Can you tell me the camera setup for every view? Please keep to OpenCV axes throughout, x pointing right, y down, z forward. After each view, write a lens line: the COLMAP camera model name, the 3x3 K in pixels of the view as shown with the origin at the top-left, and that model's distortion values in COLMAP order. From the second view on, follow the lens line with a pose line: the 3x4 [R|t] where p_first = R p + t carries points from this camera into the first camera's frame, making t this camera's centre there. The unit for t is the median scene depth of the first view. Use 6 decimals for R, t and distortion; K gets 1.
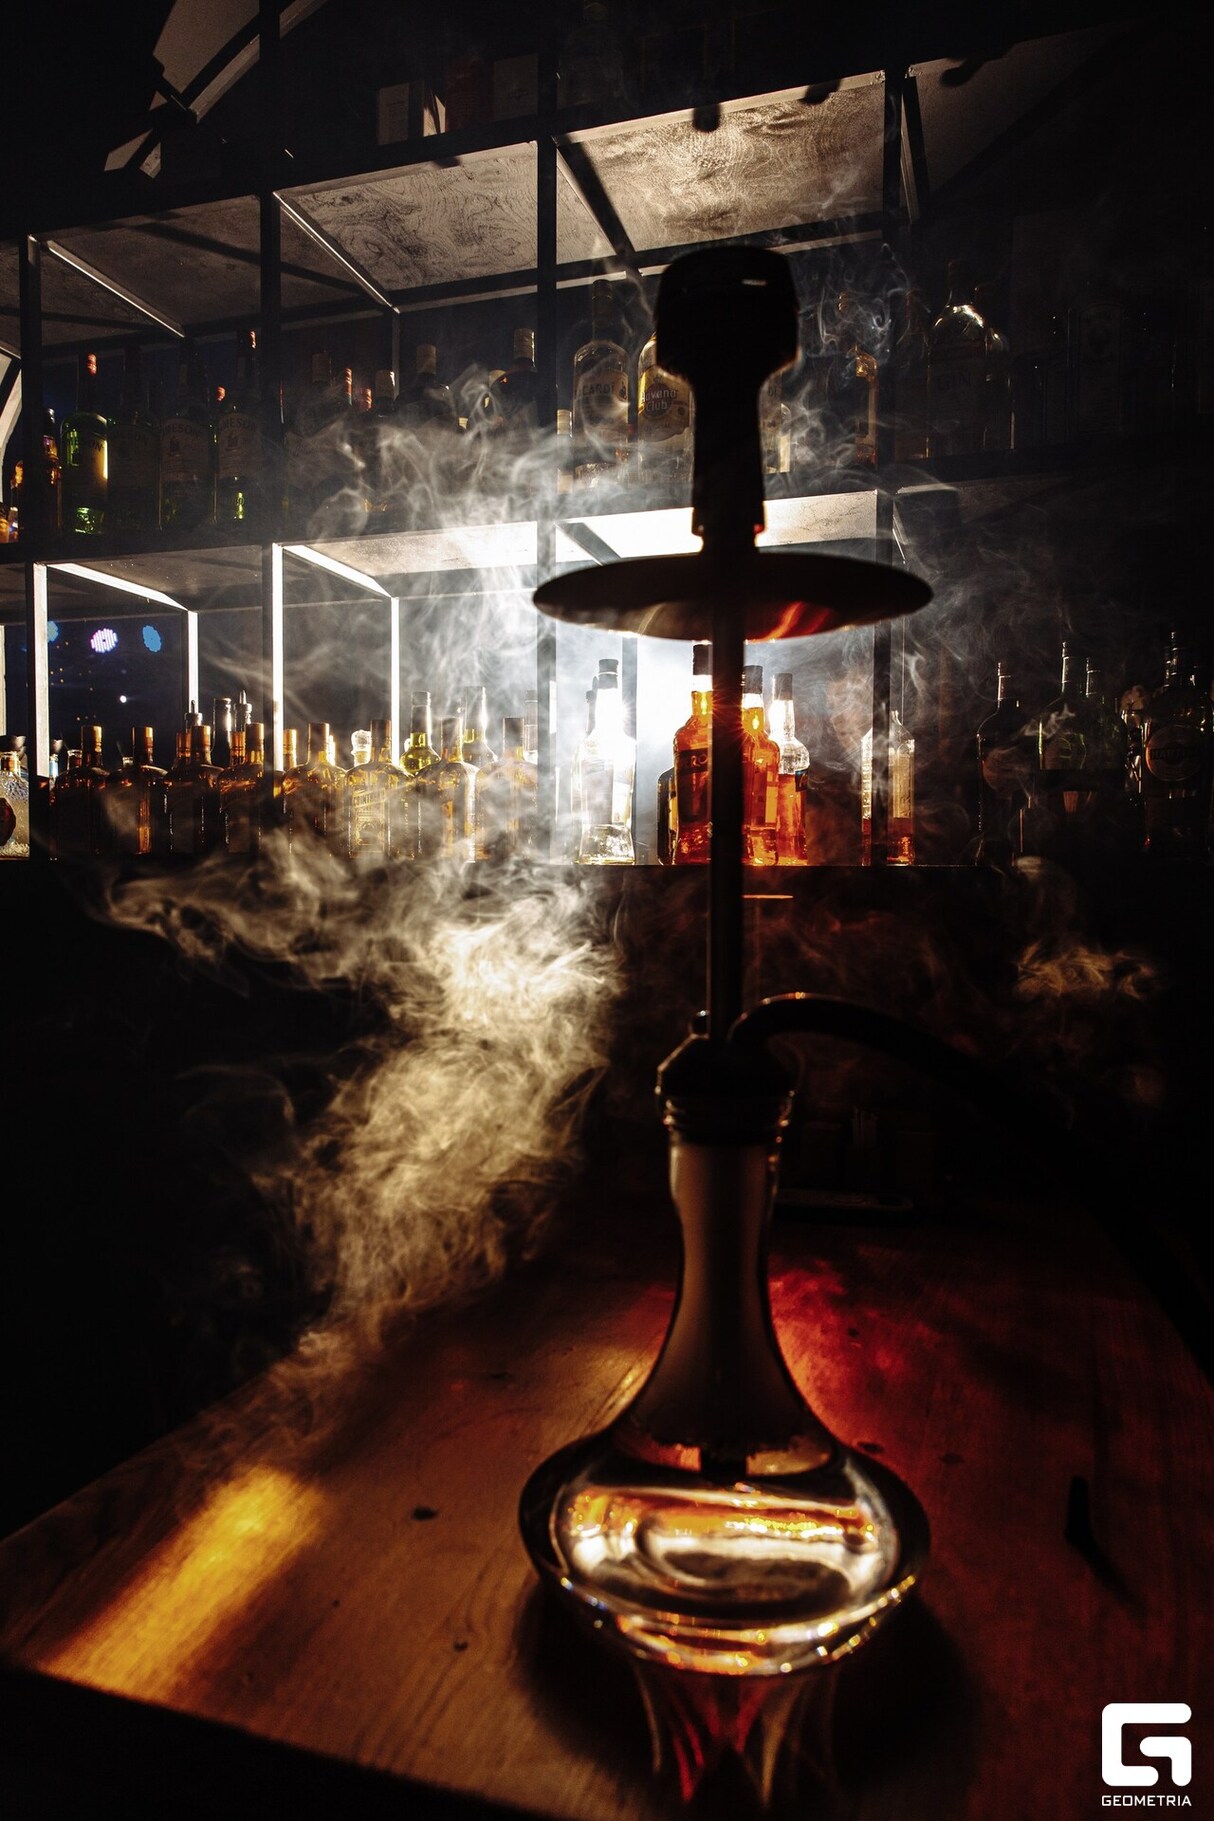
lens RADIAL K [[1227.1, 0, 601.1], [0, 1227.1, 930.9], [0, 0, 1]] dist [0.016490, -0.001693]
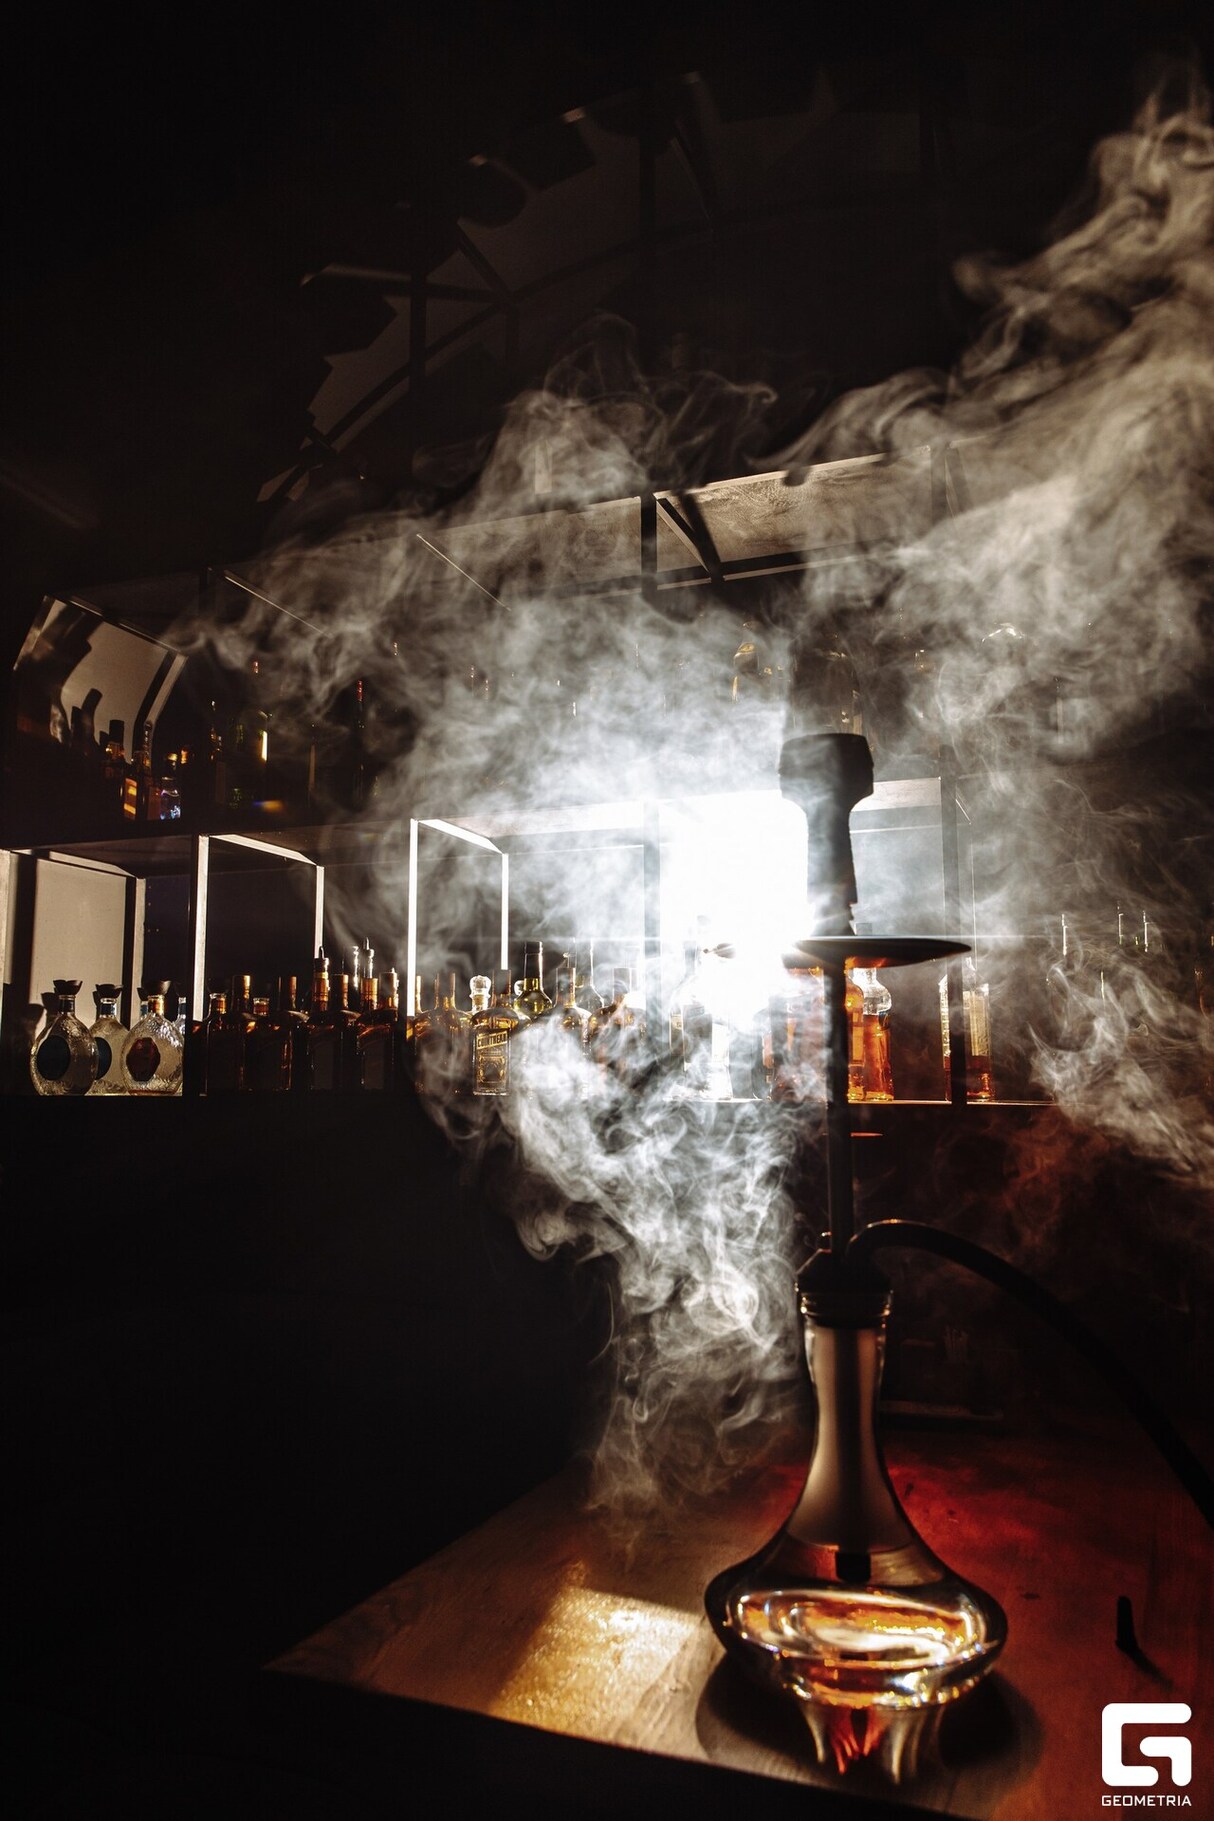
lens RADIAL K [[1227.1, 0, 601.1], [0, 1227.1, 930.9], [0, 0, 1]] dist [0.016490, -0.001693]
pose [[0.997835, -0.012609, -0.064542, -0.017117], [0.000761, 0.983593, -0.180401, -0.004684], [0.065758, 0.179961, 0.981473, -0.102285]]
